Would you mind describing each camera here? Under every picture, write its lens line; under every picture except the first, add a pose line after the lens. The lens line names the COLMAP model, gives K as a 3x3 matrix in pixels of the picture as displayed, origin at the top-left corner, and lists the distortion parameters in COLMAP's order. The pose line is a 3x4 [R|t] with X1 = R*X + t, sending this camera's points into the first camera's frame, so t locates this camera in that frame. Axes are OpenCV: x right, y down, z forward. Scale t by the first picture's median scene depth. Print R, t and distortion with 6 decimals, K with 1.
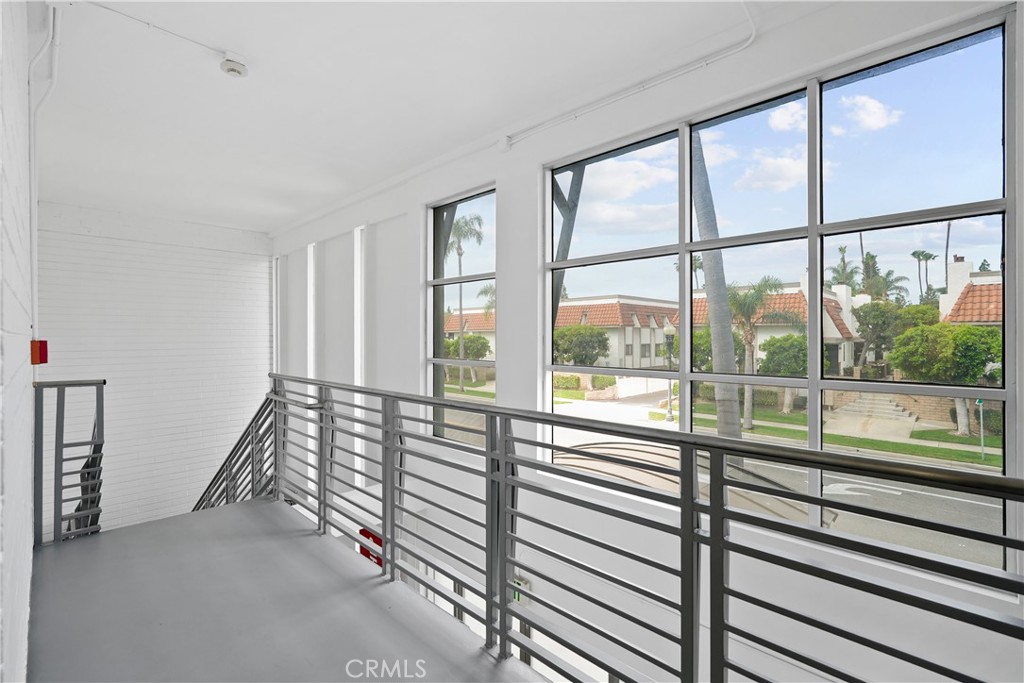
lens RADIAL K [[467.0, 0, 510.9], [0, 467.0, 325.2], [0, 0, 1]] dist [-0.015639, 0.000527]
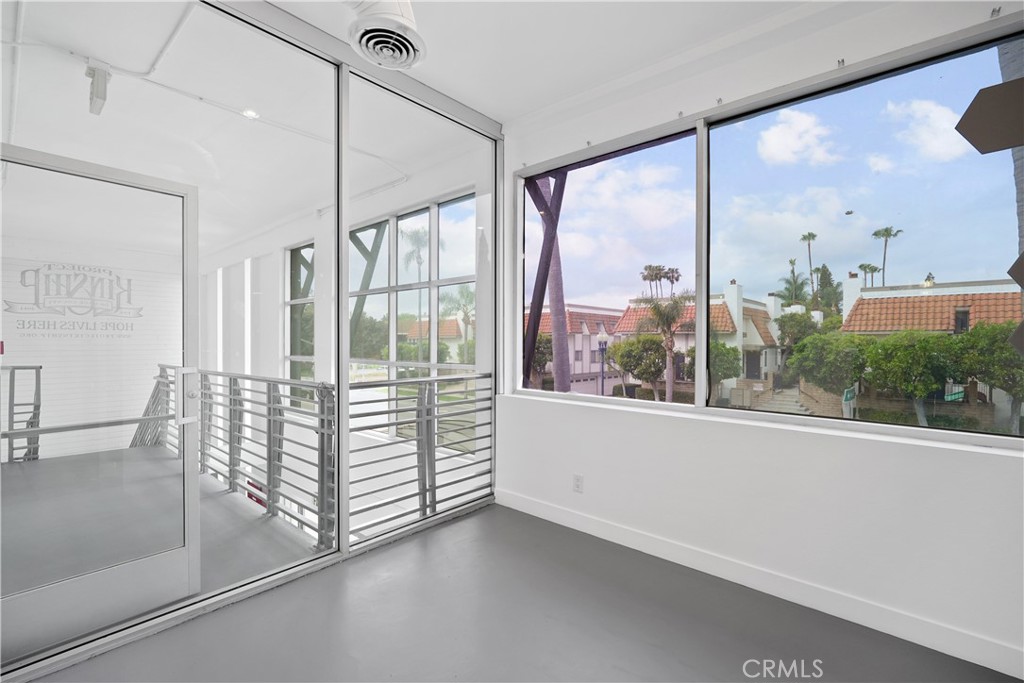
lens RADIAL K [[461.8, 0, 511.8], [0, 461.8, 346.2], [0, 0, 1]] dist [-0.013114, 0.008548]
pose [[0.998482, 0.003759, 0.054953, 0.359791], [-0.005469, 0.999504, 0.031000, -0.004326], [-0.054809, -0.031254, 0.998008, -0.369973]]
